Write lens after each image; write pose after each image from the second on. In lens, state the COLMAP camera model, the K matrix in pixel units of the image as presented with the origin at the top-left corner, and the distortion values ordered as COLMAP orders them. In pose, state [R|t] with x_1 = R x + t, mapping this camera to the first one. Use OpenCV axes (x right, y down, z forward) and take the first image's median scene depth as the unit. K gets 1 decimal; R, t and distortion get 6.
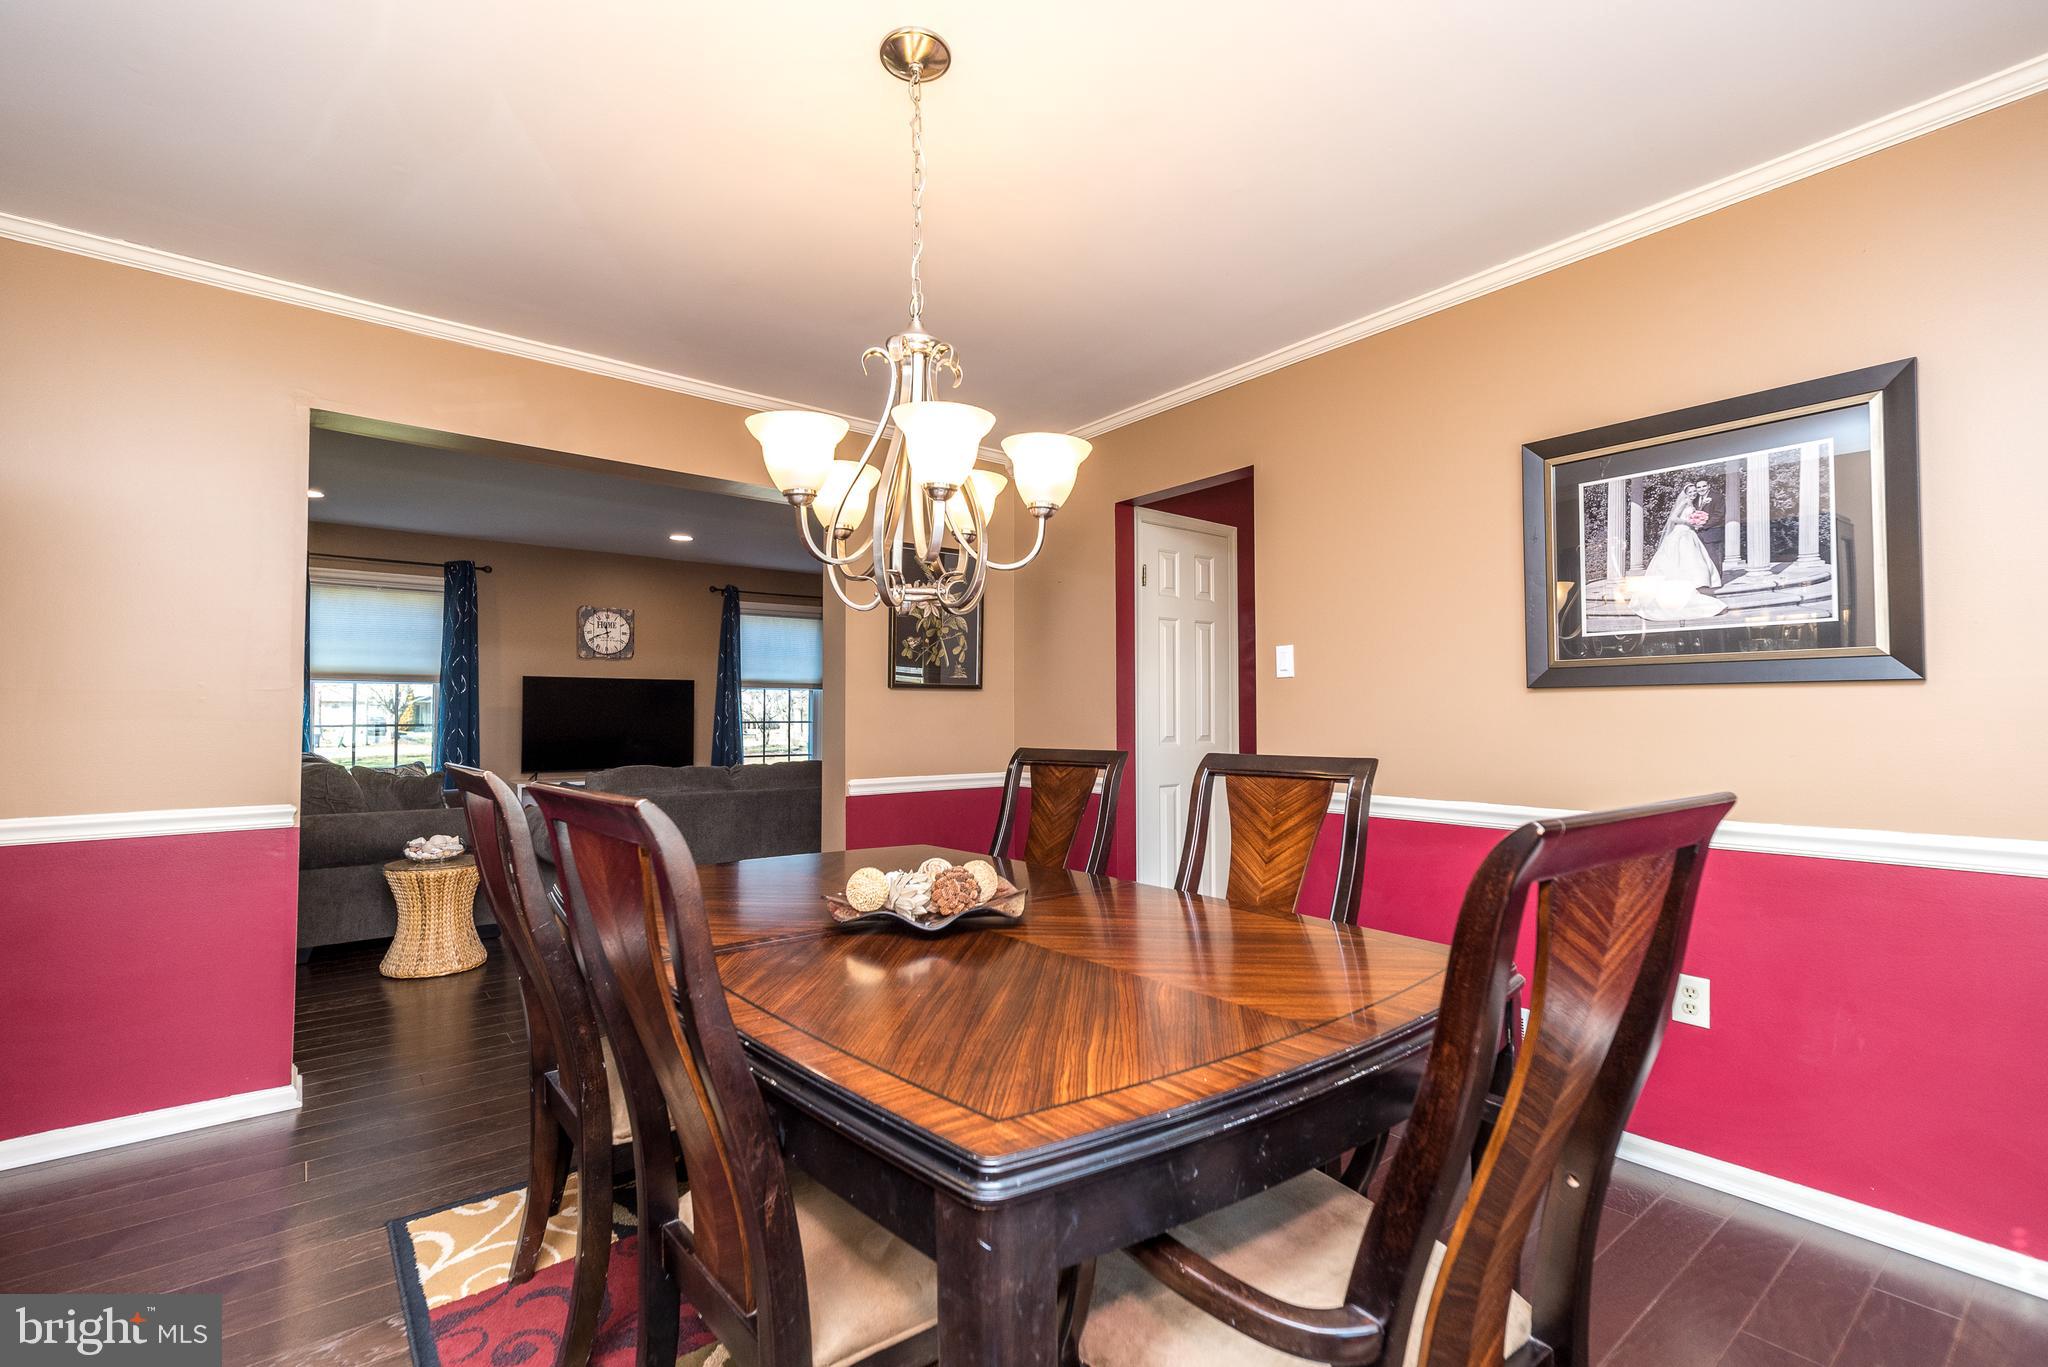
lens RADIAL K [[902.9, 0, 1019.3], [0, 902.9, 690.7], [0, 0, 1]] dist [0.000686, 0.000038]
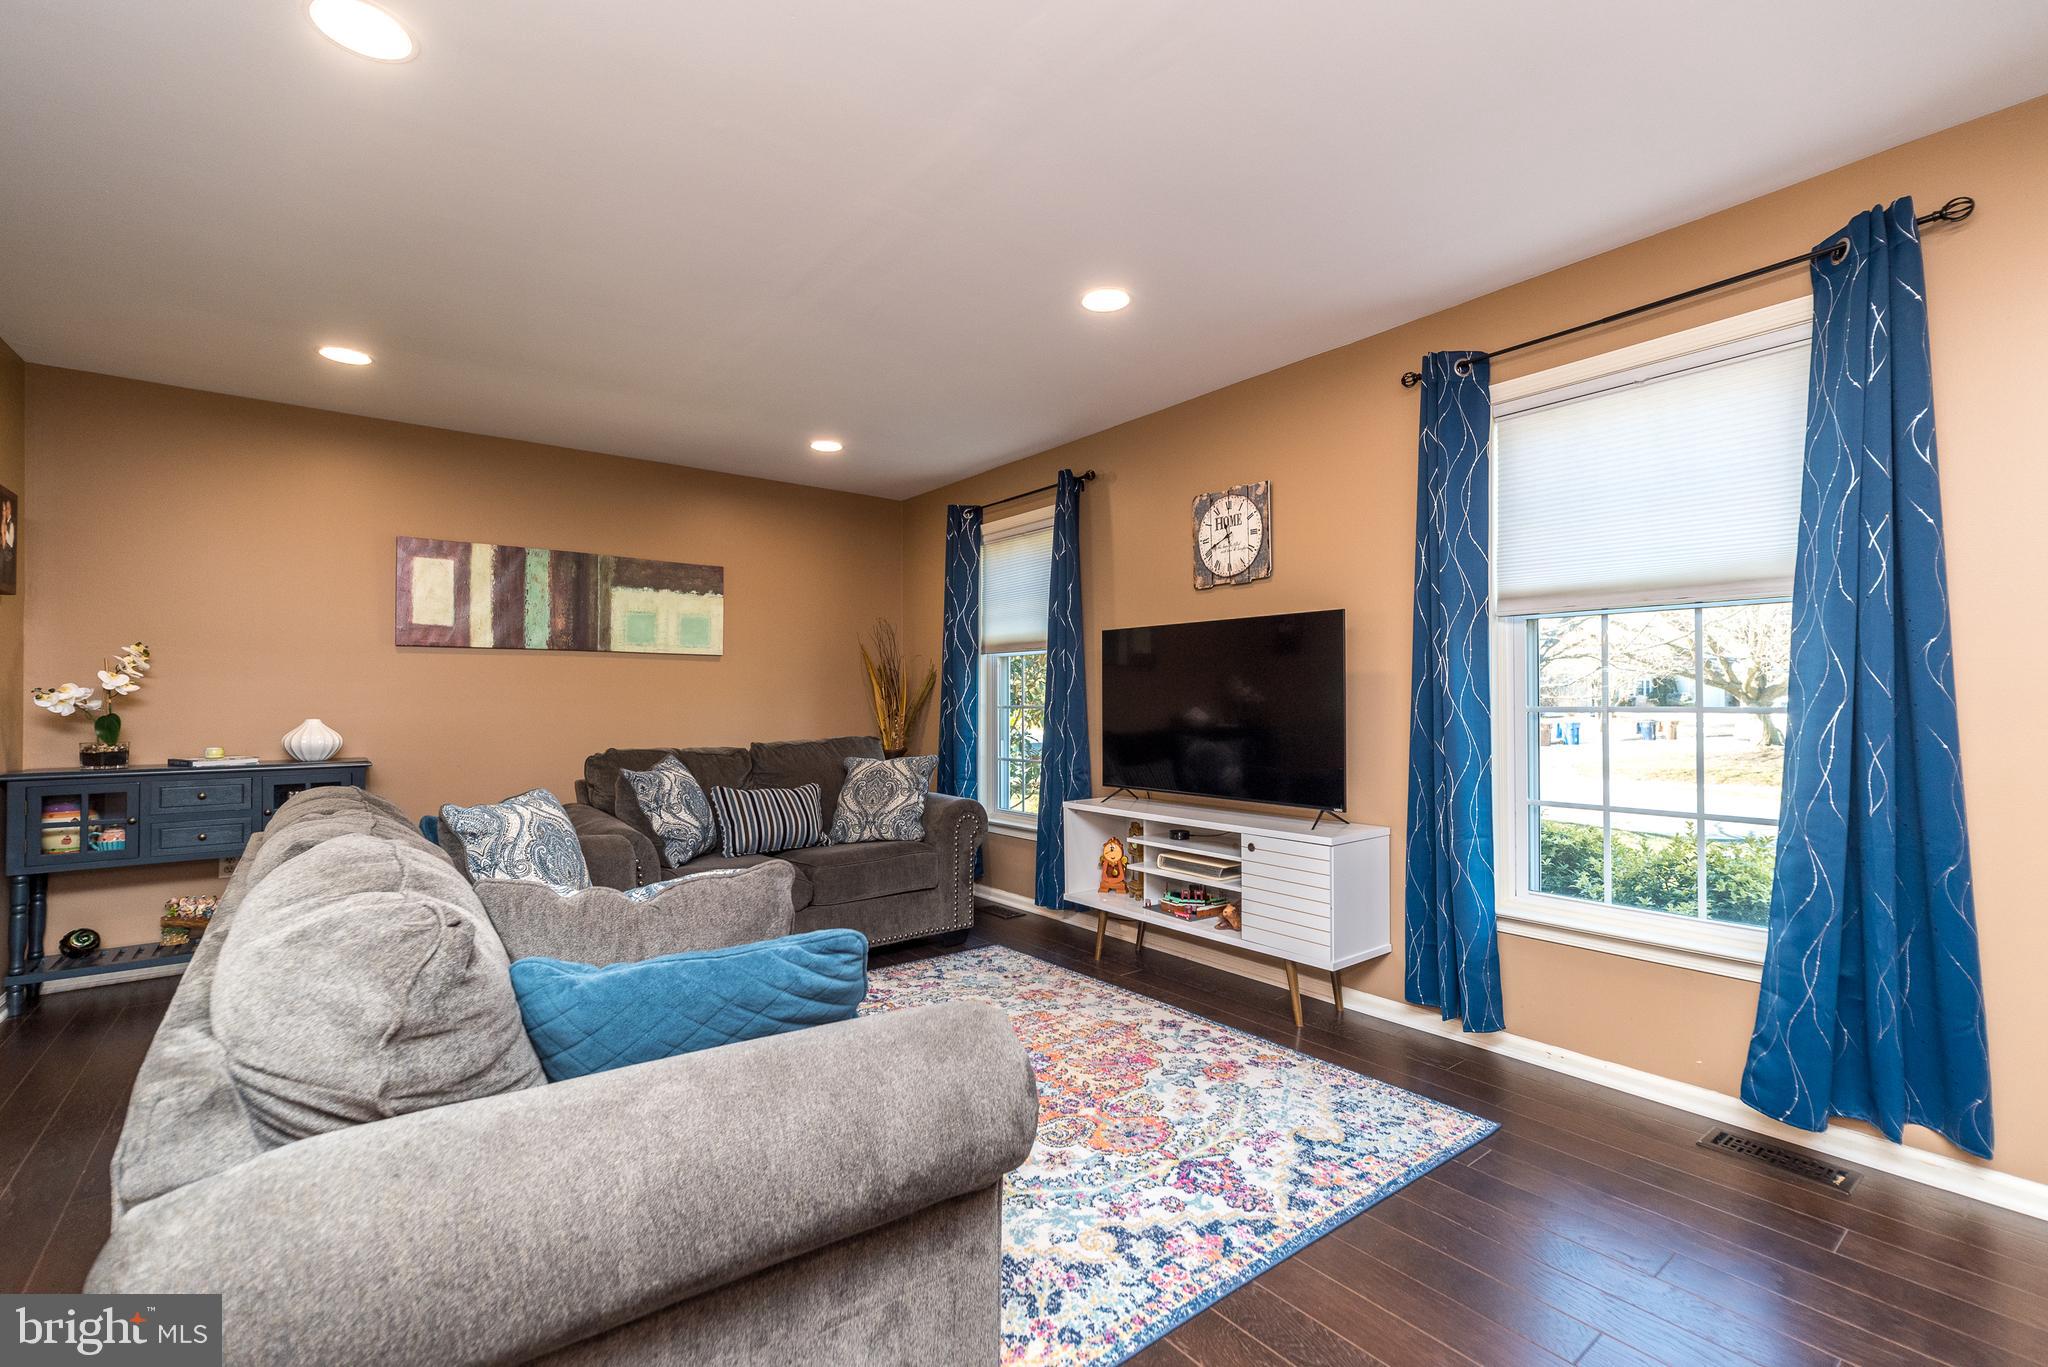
lens RADIAL K [[895.7, 0, 1023.1], [0, 895.7, 691.3], [0, 0, 1]] dist [0.005899, 0.000393]
pose [[-0.008100, -0.008293, -0.999933, 0.071871], [0.031636, 0.999463, -0.008545, 0.028071], [0.999467, -0.031703, -0.007833, 0.889400]]
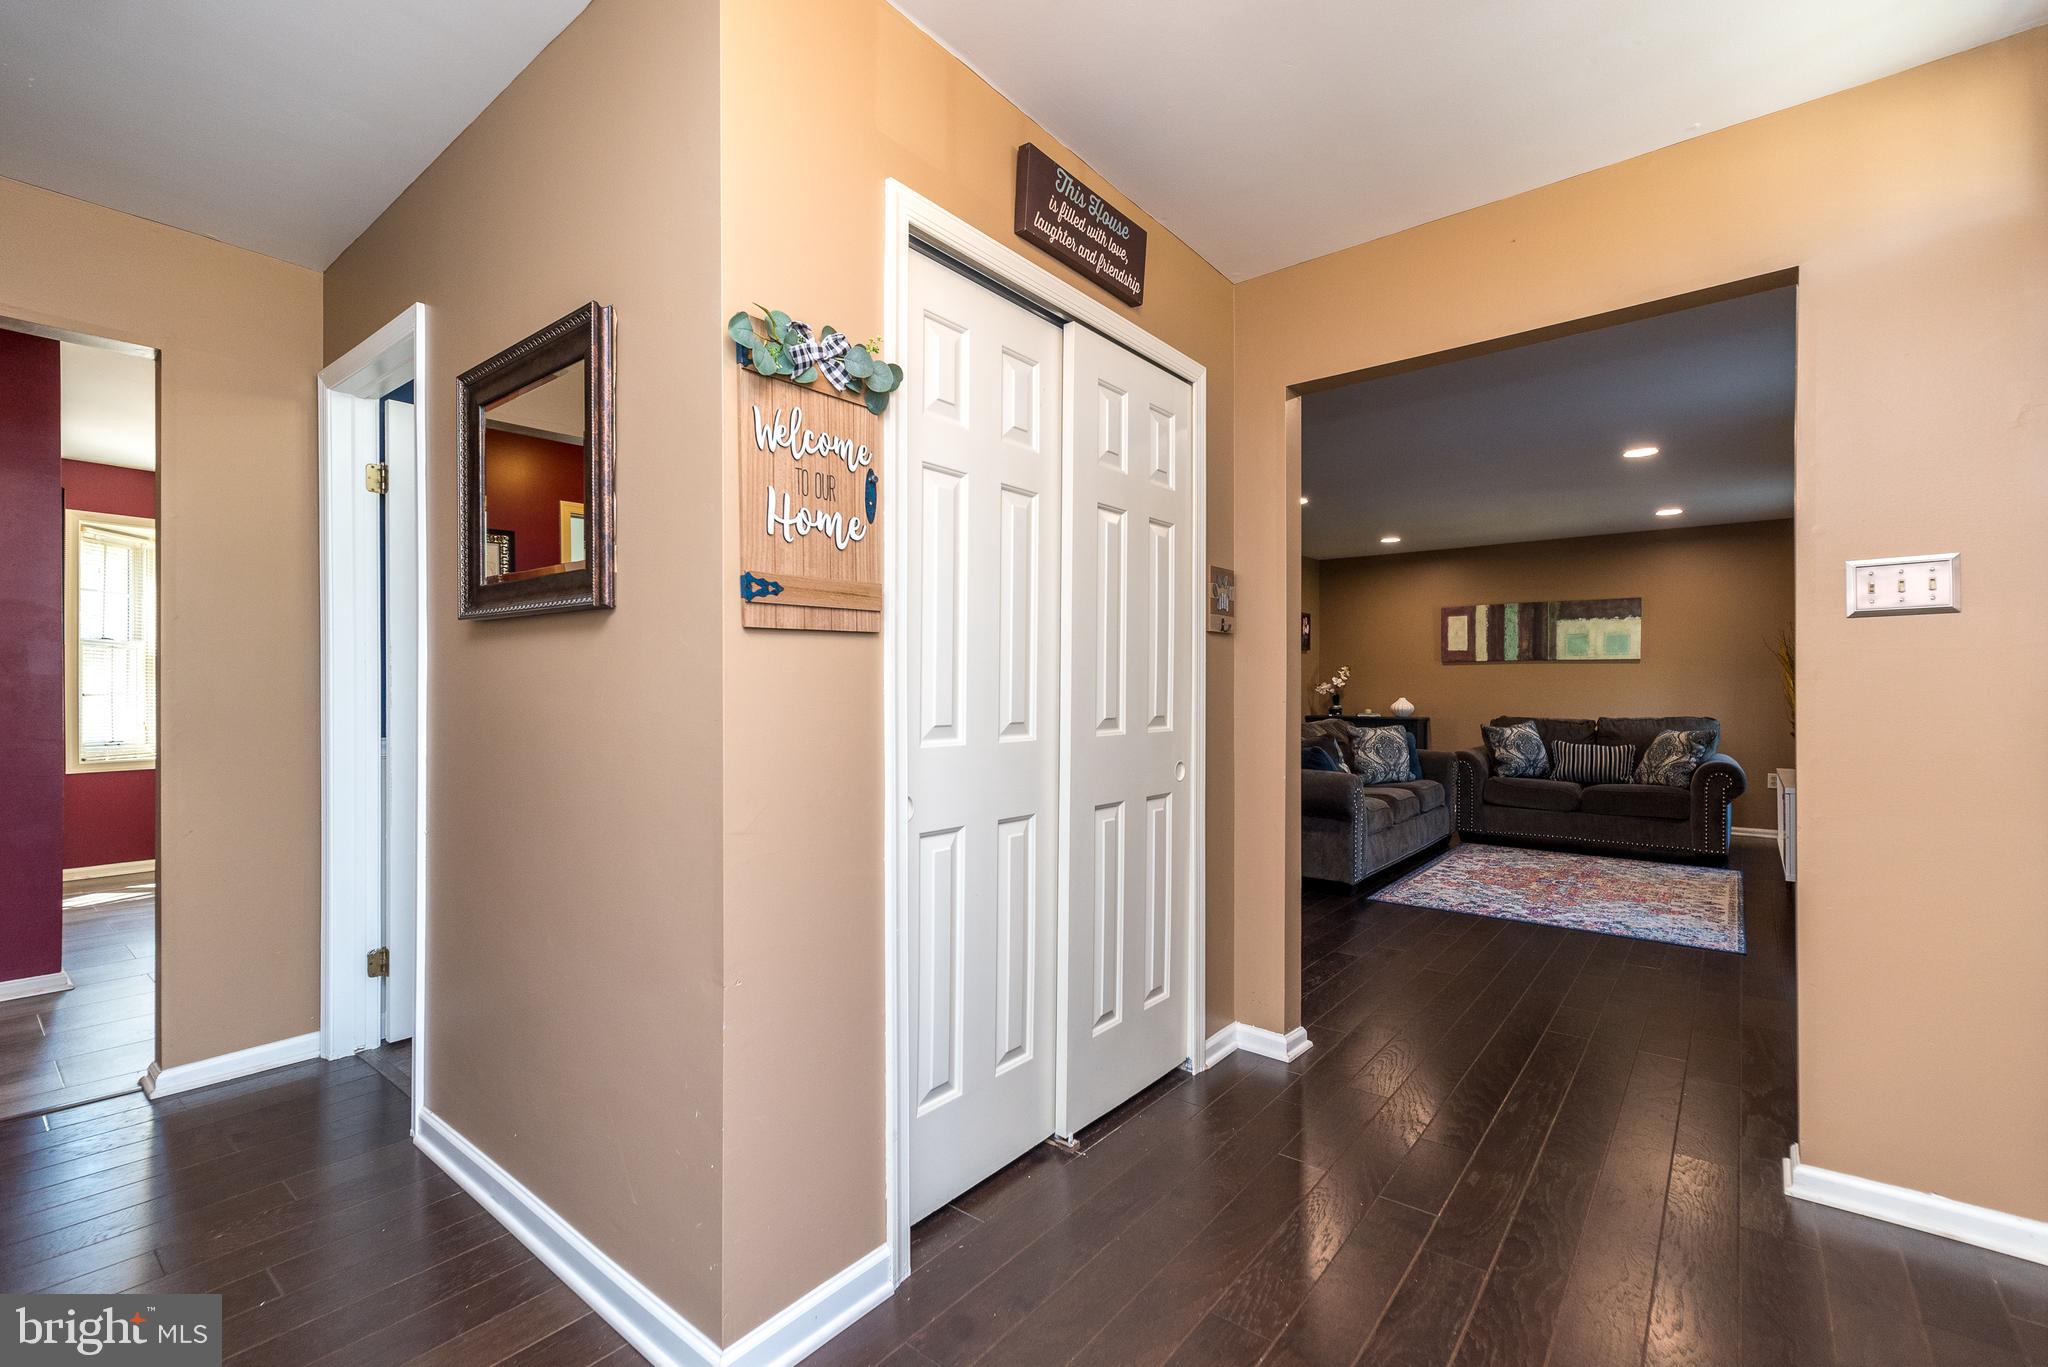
lens RADIAL K [[887.0, 0, 1029.2], [0, 887.0, 690.9], [0, 0, 1]] dist [0.006527, -0.000211]
pose [[-0.974841, 0.000314, -0.222899, 0.278164], [0.006505, 0.999613, -0.027041, 0.046170], [0.222804, -0.027811, -0.974466, 1.502583]]
